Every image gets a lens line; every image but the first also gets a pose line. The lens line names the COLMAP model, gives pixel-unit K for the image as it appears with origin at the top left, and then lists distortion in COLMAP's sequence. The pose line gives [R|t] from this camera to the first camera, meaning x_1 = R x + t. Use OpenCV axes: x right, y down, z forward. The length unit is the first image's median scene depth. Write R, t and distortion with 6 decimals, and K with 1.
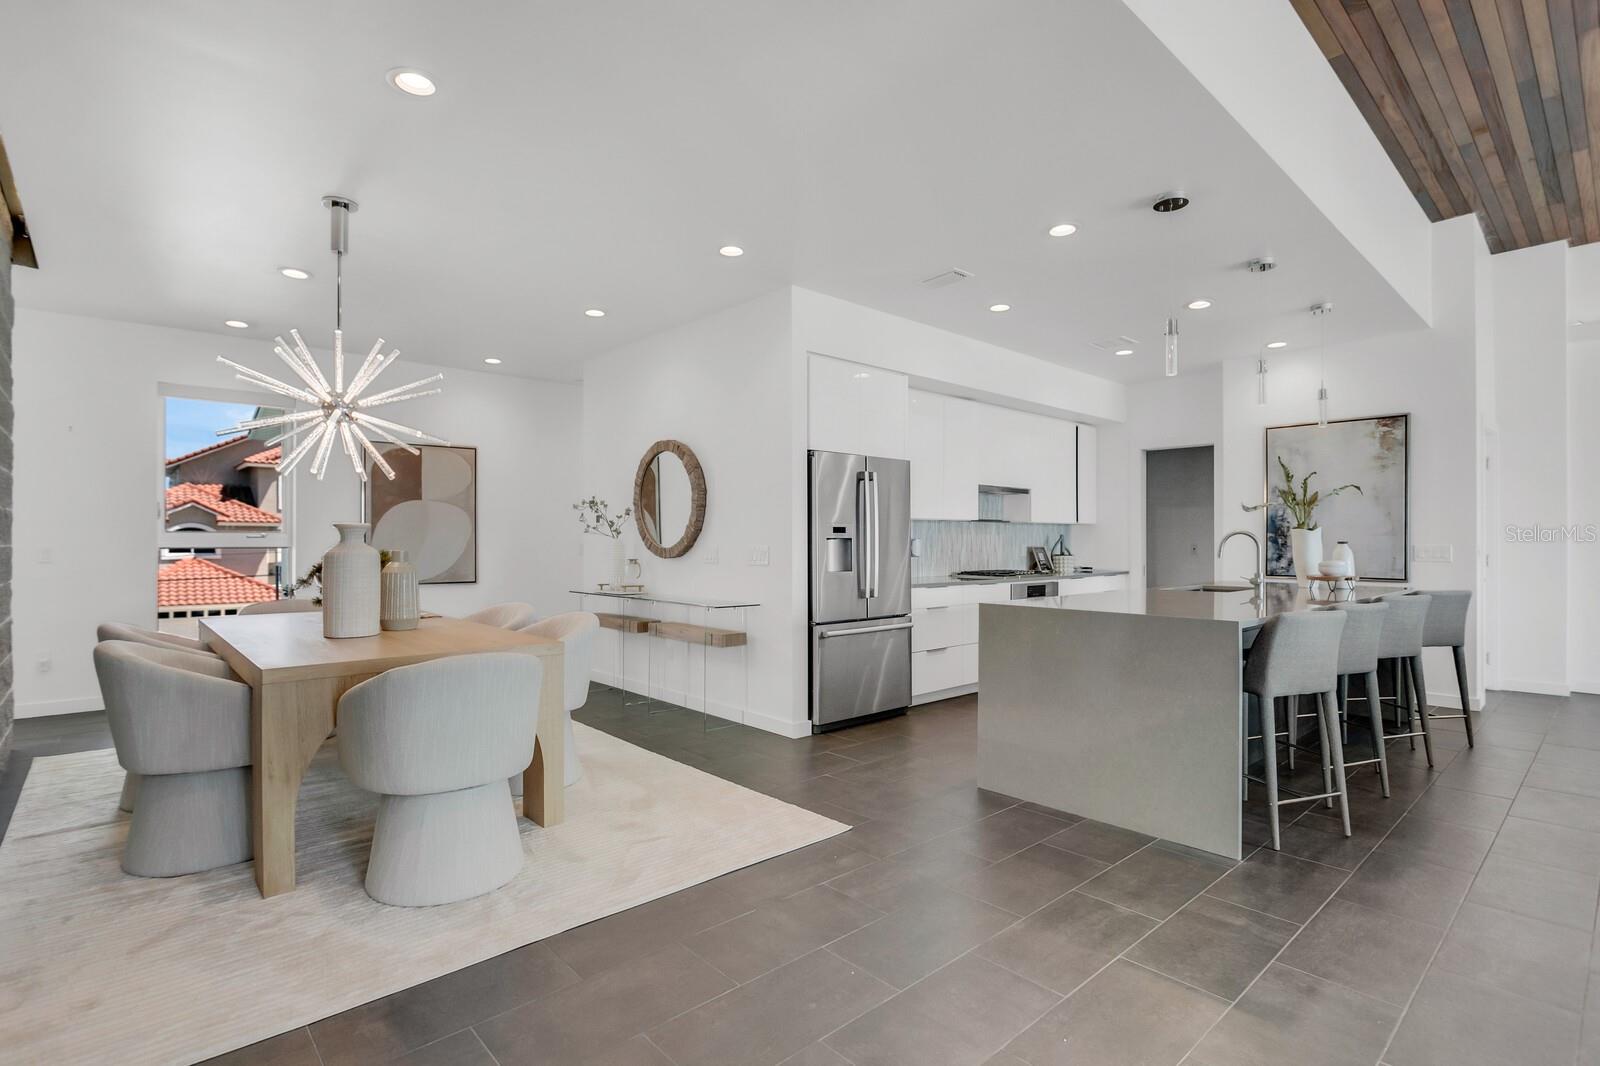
lens RADIAL K [[774.2, 0, 786.4], [0, 774.2, 535.6], [0, 0, 1]] dist [-0.014467, 0.001644]
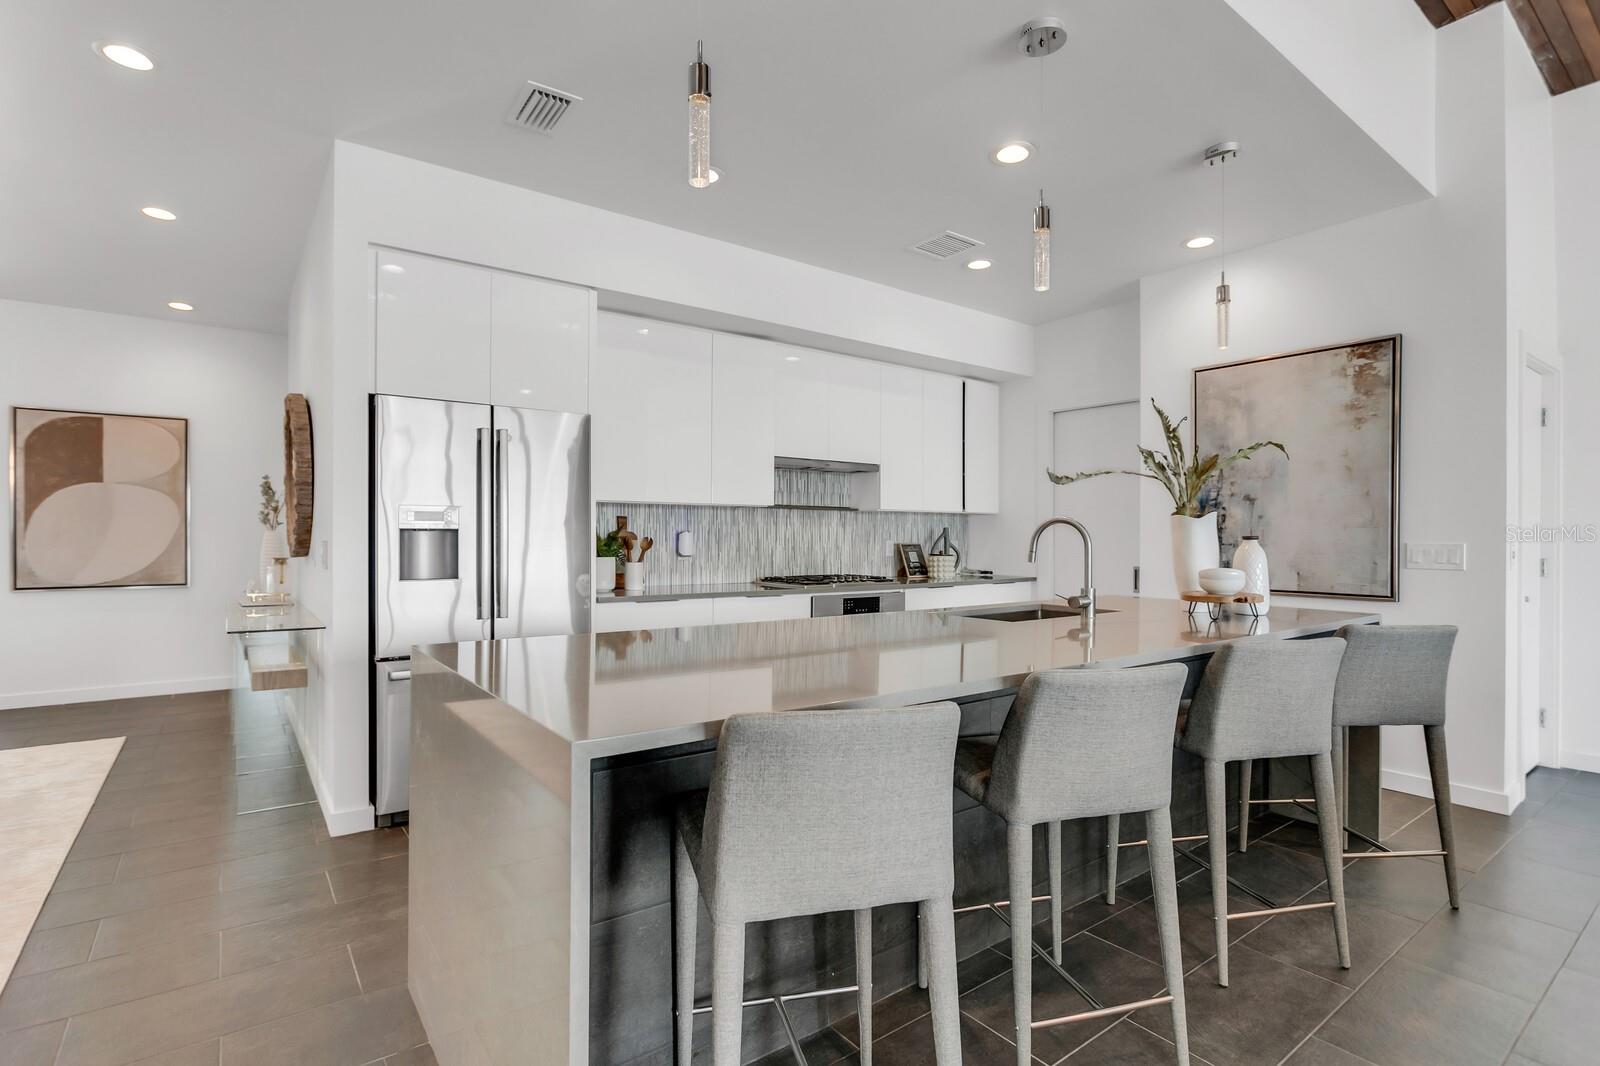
lens RADIAL K [[774.2, 0, 786.4], [0, 774.2, 535.6], [0, 0, 1]] dist [-0.014467, 0.001644]
pose [[0.995694, 0.002819, -0.092660, 0.337769], [-0.002342, 0.999983, 0.005258, 0.003804], [0.092673, -0.005019, 0.995684, 0.296003]]
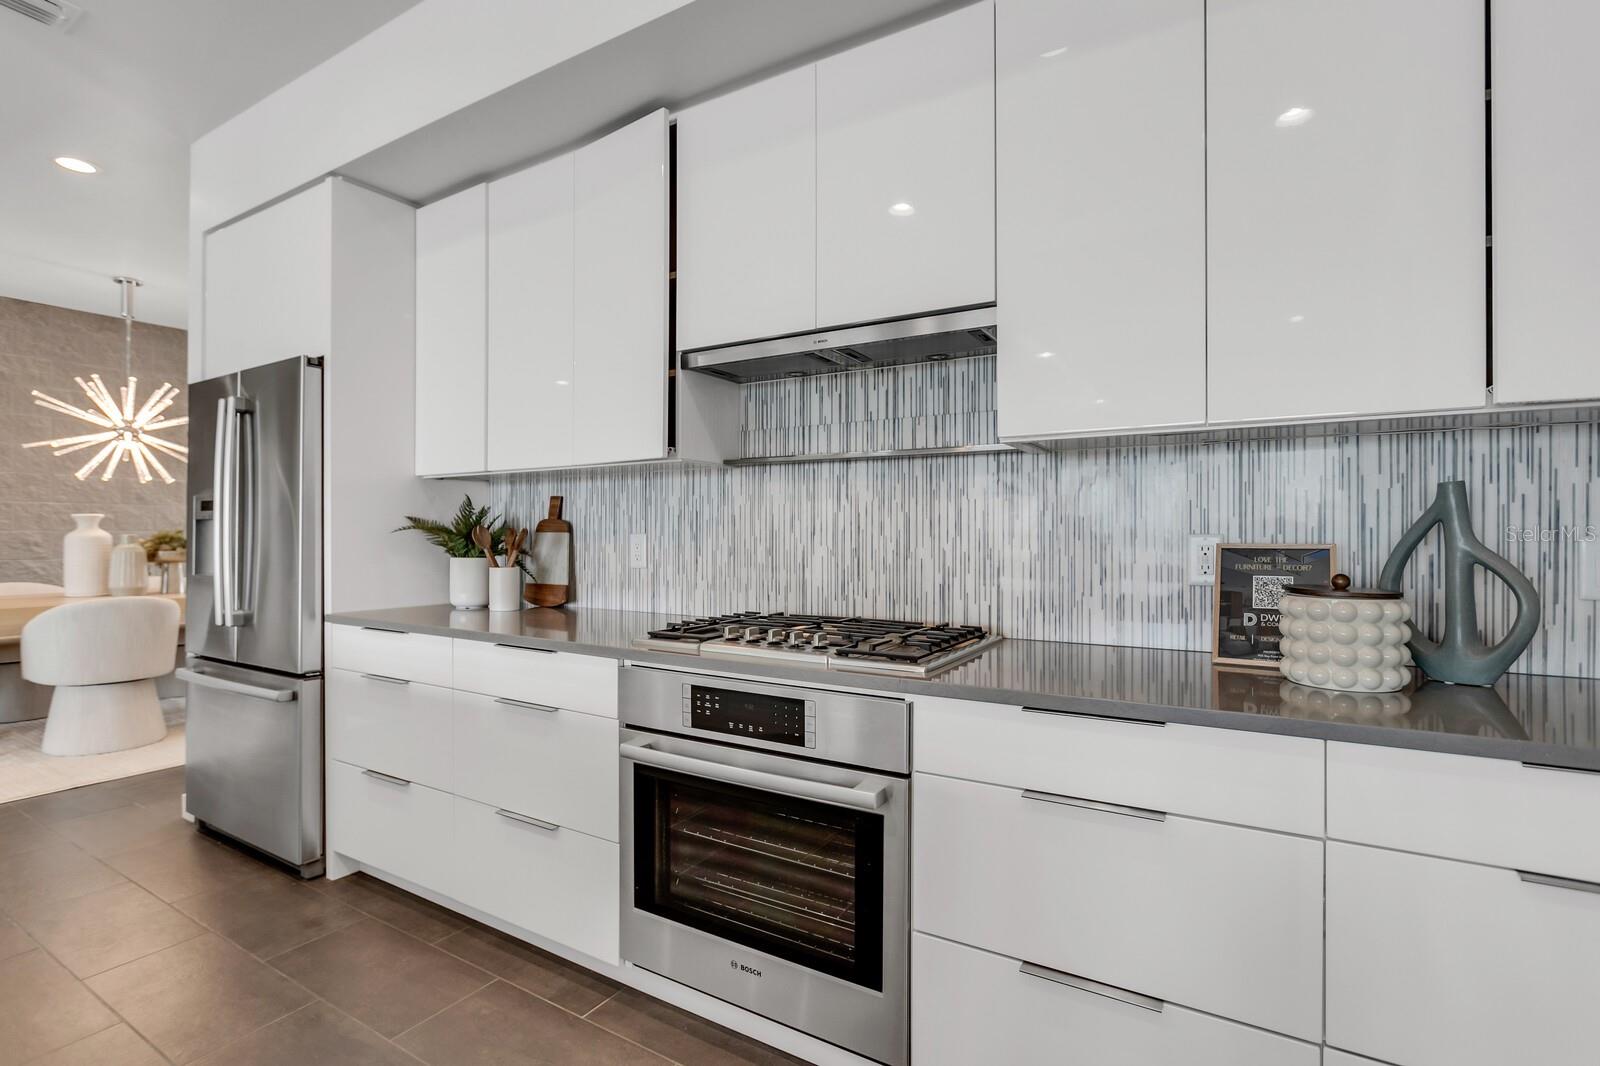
lens RADIAL K [[767.7, 0, 798.0], [0, 767.7, 542.9], [0, 0, 1]] dist [-0.000518, 0.000189]
pose [[0.281209, 0.012570, -0.959564, 0.602068], [0.003403, 0.999895, 0.014096, 0.012206], [0.959640, -0.007229, 0.281137, 0.997425]]
